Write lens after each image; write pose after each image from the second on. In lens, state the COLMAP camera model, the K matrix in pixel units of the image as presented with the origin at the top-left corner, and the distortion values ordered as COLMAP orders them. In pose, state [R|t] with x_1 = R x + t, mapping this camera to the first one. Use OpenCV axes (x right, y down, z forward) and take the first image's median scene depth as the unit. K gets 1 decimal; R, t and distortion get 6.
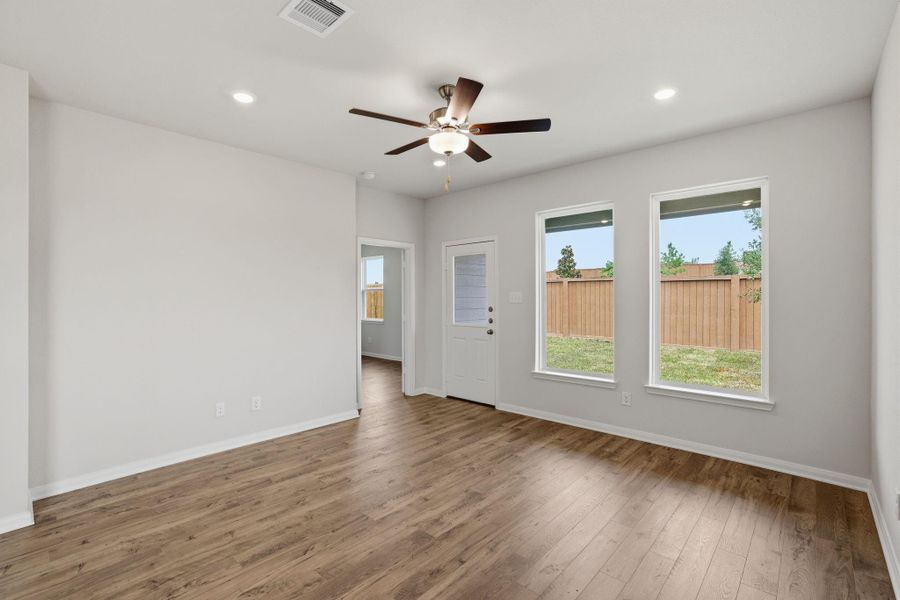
lens RADIAL K [[407.9, 0, 450.0], [0, 407.9, 300.0], [0, 0, 1]] dist [-0.047479, 0.019769]
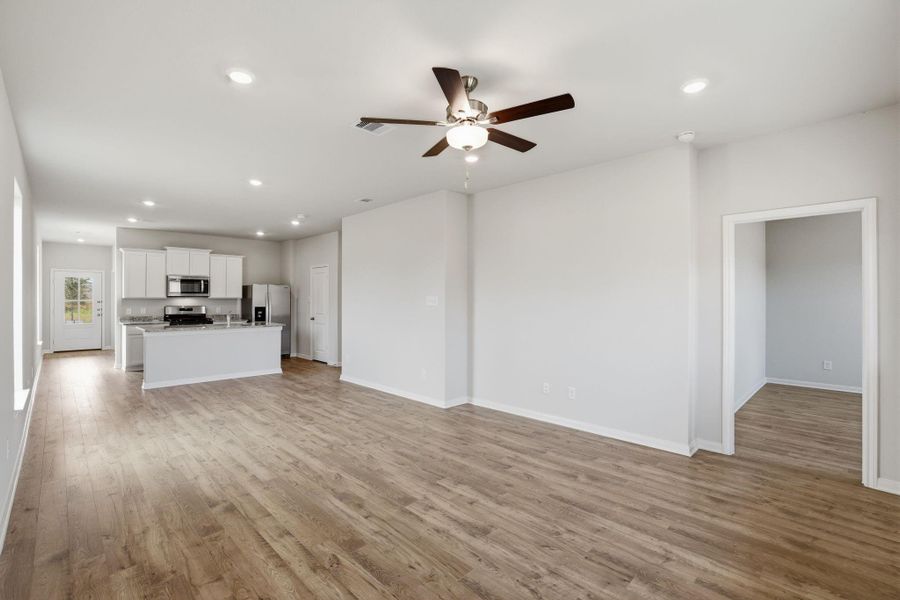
lens RADIAL K [[407.9, 0, 450.0], [0, 407.9, 300.0], [0, 0, 1]] dist [-0.047479, 0.019769]
pose [[-0.048002, 0.005663, -0.998831, 0.758847], [-0.010256, 0.999928, 0.006162, -0.010033], [0.998795, 0.010540, -0.047941, 0.801952]]
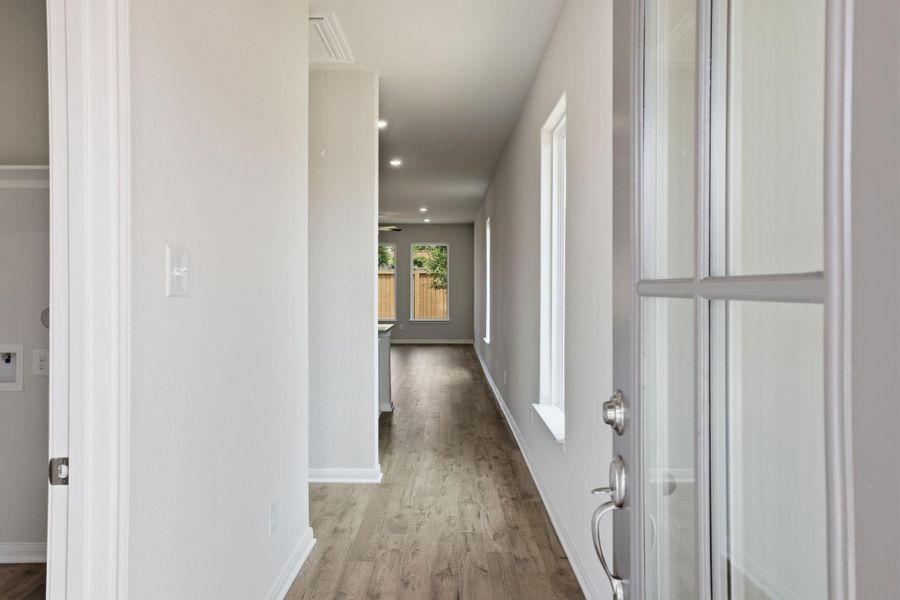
lens RADIAL K [[617.2, 0, 448.9], [0, 617.2, 286.6], [0, 0, 1]] dist [-0.001366, -0.000013]
pose [[0.736020, 0.003378, 0.676951, -2.137179], [0.002009, 0.999972, -0.007173, 0.038265], [-0.676956, 0.006639, 0.735993, -2.199736]]
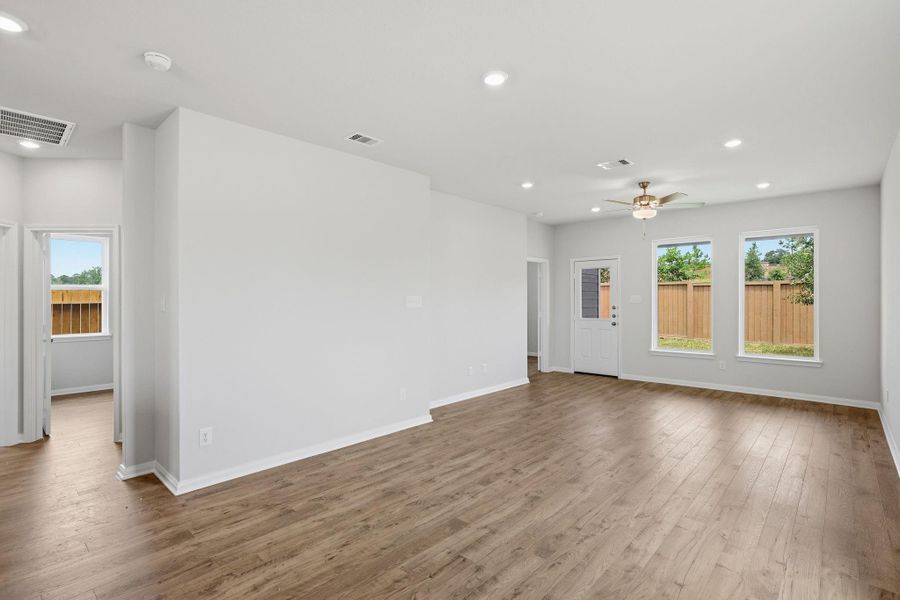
lens RADIAL K [[433.4, 0, 450.0], [0, 433.4, 300.0], [0, 0, 1]] dist [-0.044834, 0.022422]
pose [[0.999990, 0.000275, -0.004559, -0.687277], [-0.000302, 0.999982, -0.005930, 0.007571], [0.004558, 0.005931, 0.999972, -0.732221]]
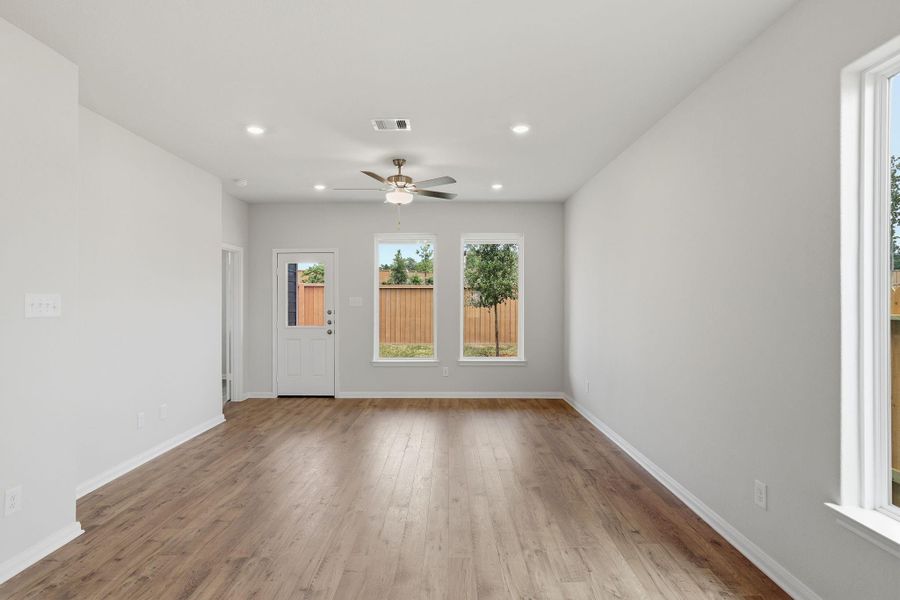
lens RADIAL K [[479.2, 0, 450.0], [0, 479.2, 300.0], [0, 0, 1]] dist [-0.047082, 0.028178]
pose [[0.738489, 0.004233, 0.674252, -0.834762], [0.004492, 0.999927, -0.011198, 0.007194], [-0.674250, 0.011298, 0.738417, -0.335548]]
